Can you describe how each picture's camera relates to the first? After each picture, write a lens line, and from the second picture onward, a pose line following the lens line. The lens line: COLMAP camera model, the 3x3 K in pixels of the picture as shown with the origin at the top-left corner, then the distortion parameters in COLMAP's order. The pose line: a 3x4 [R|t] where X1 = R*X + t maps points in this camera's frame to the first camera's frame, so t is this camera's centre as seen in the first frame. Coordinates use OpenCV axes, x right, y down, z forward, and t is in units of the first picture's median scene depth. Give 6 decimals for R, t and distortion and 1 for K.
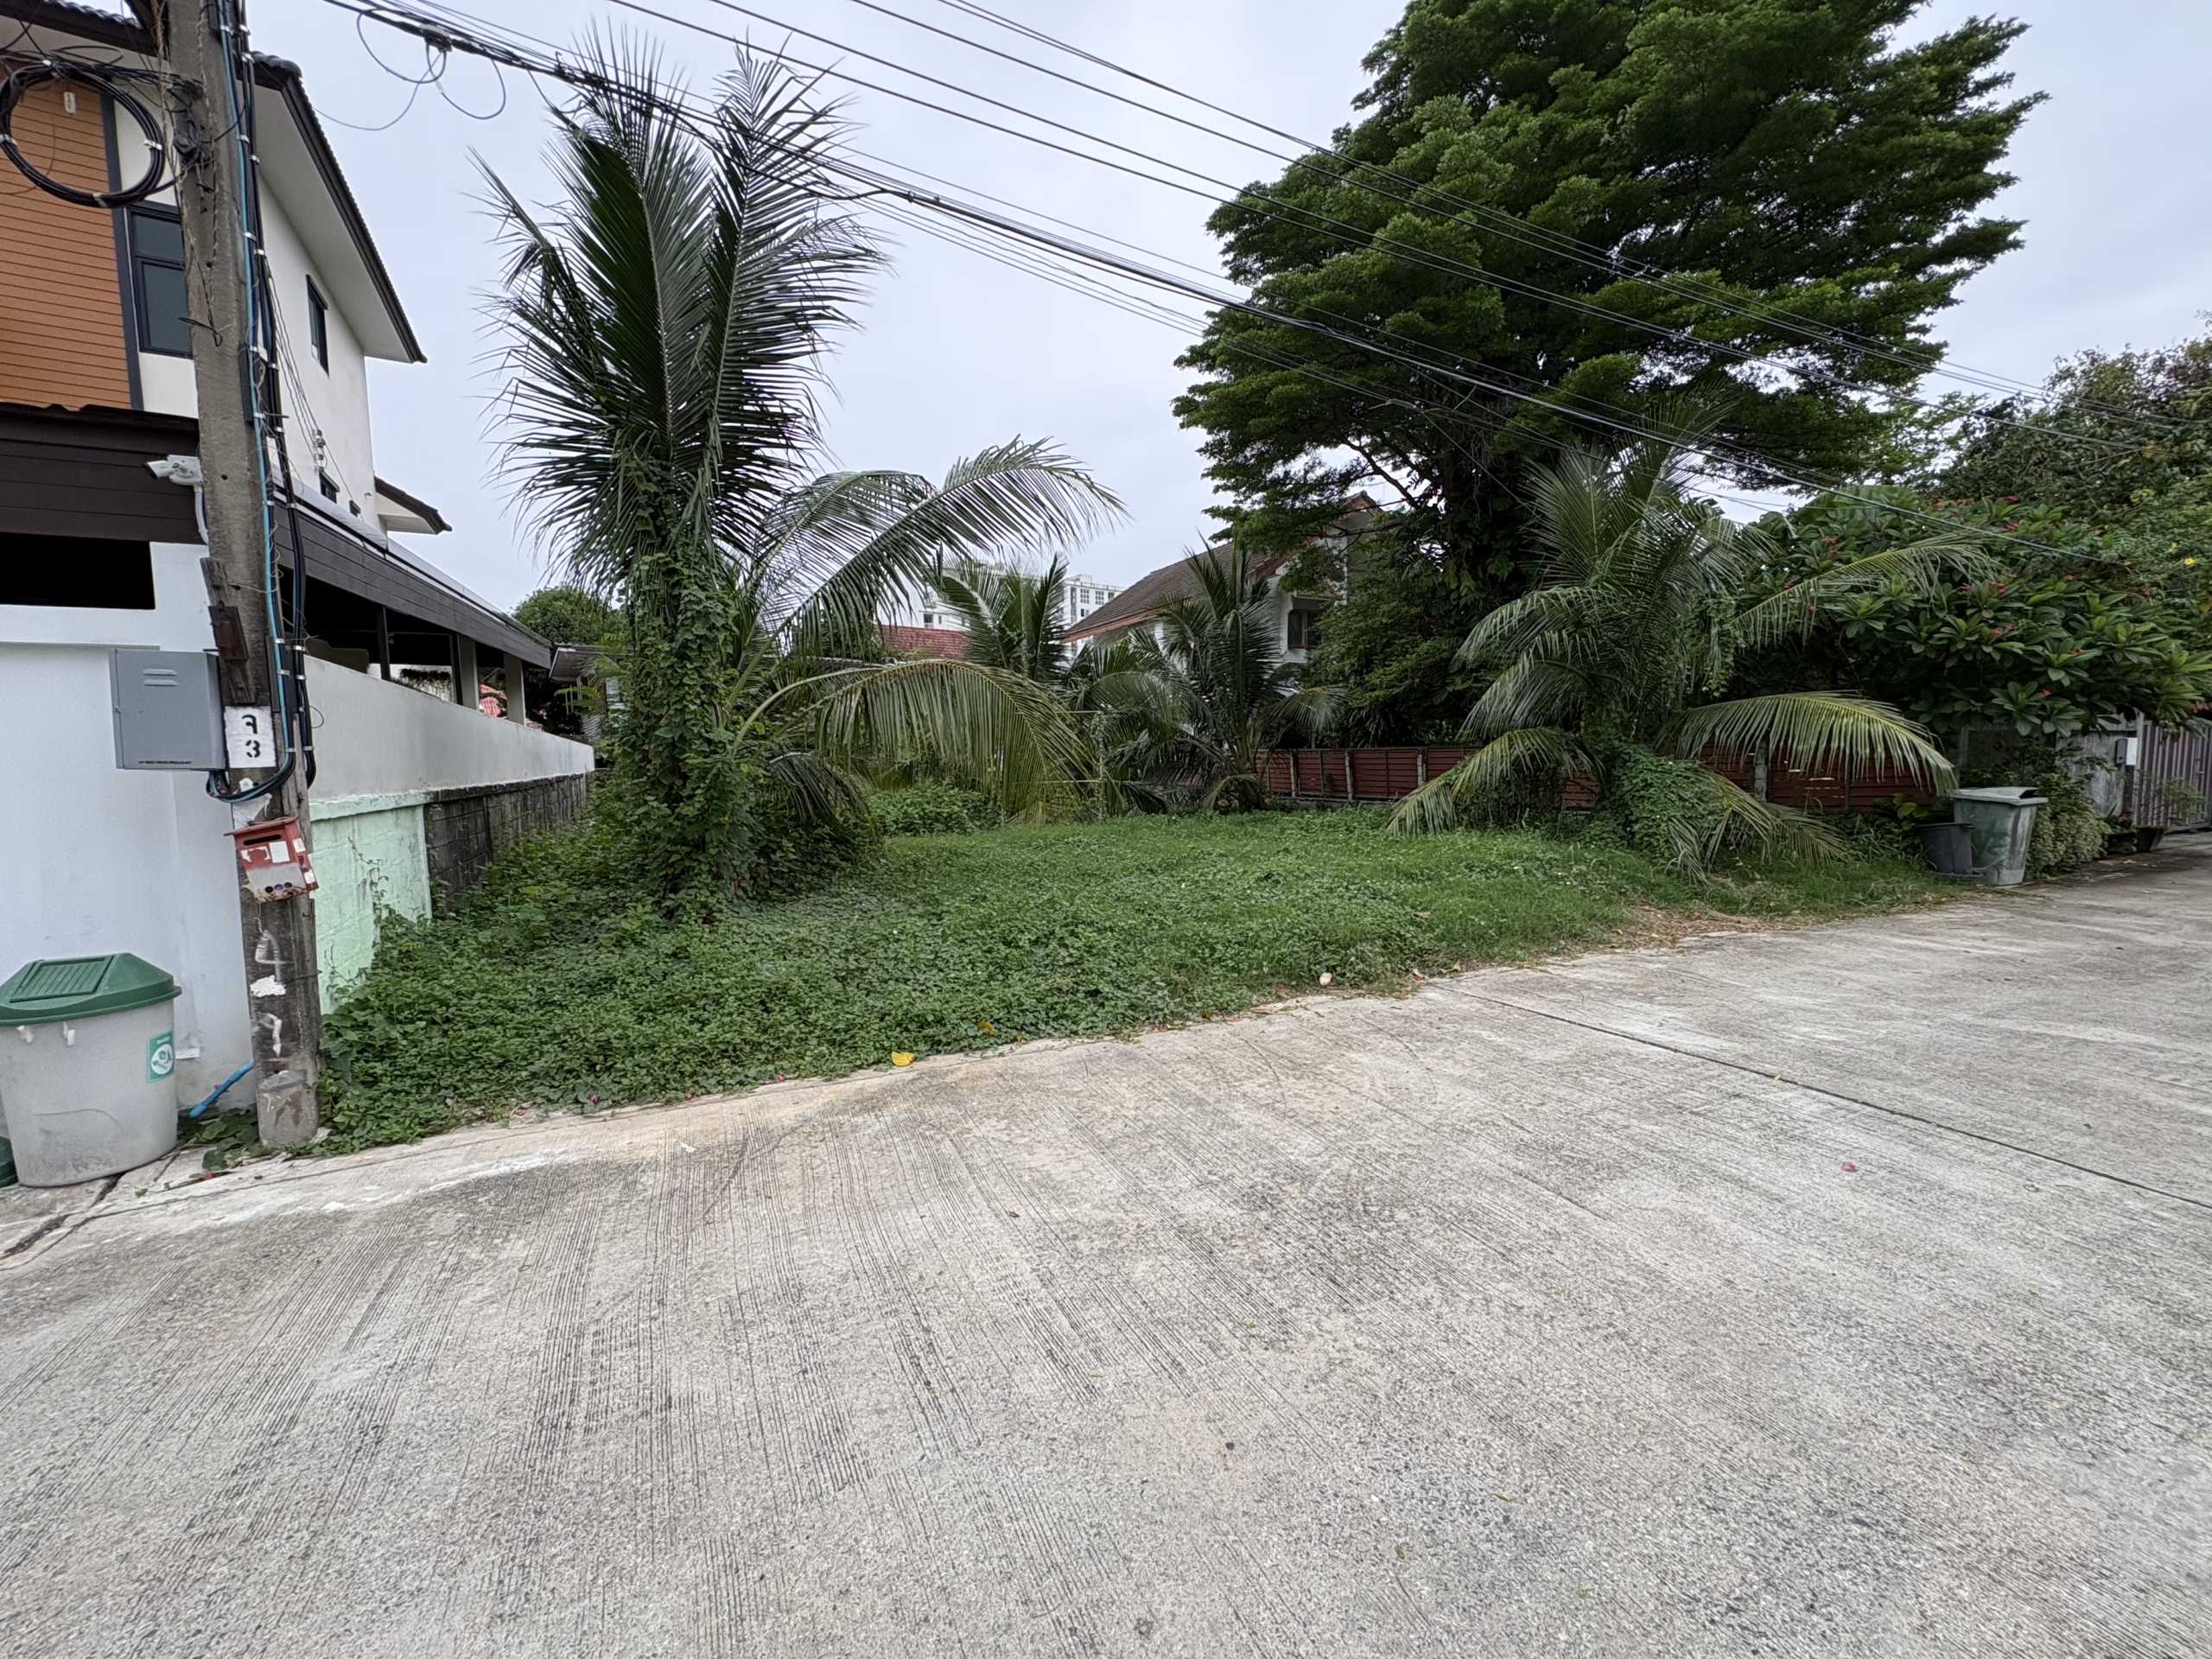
lens RADIAL K [[885.2, 0, 1107.8], [0, 885.2, 825.1], [0, 0, 1]] dist [0.001973, 0.000059]
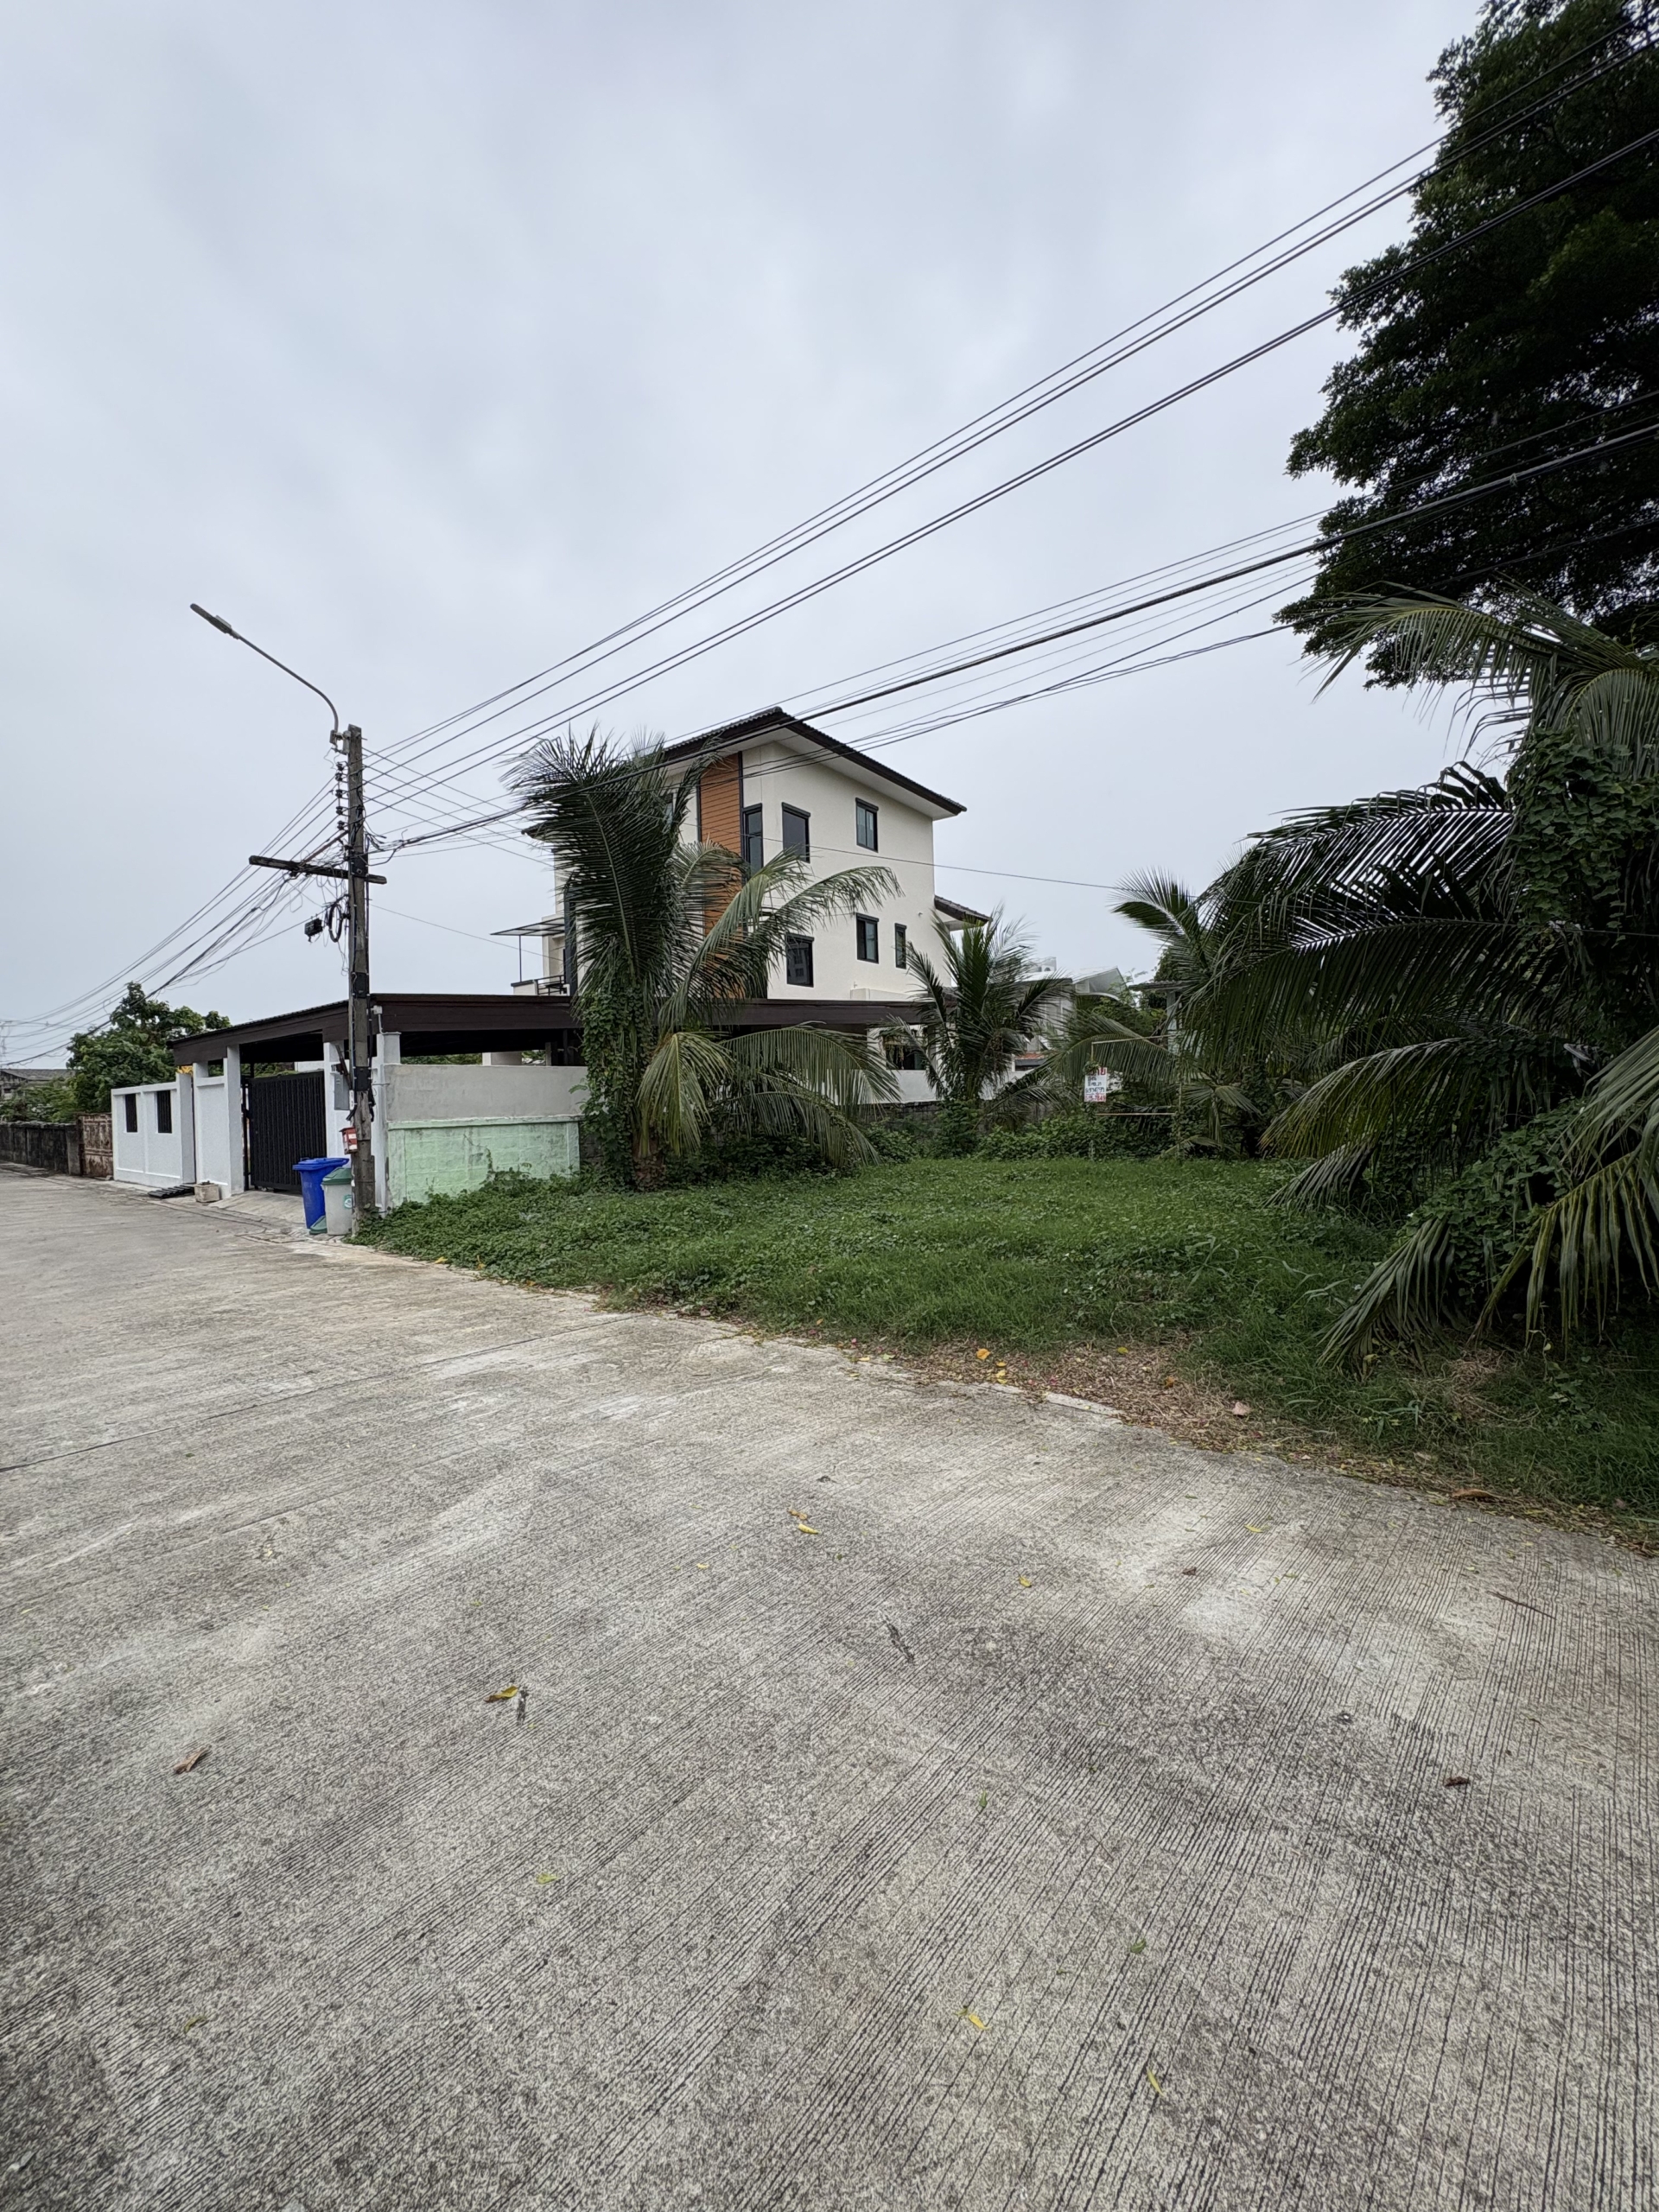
lens RADIAL K [[885.2, 0, 830.0], [0, 885.2, 1104.6], [0, 0, 1]] dist [0.001973, 0.000059]
pose [[0.408181, 0.013457, -0.912802, 1.733350], [-0.047232, 0.998863, -0.006396, -0.098681], [0.911678, 0.045724, 0.408353, 0.887414]]
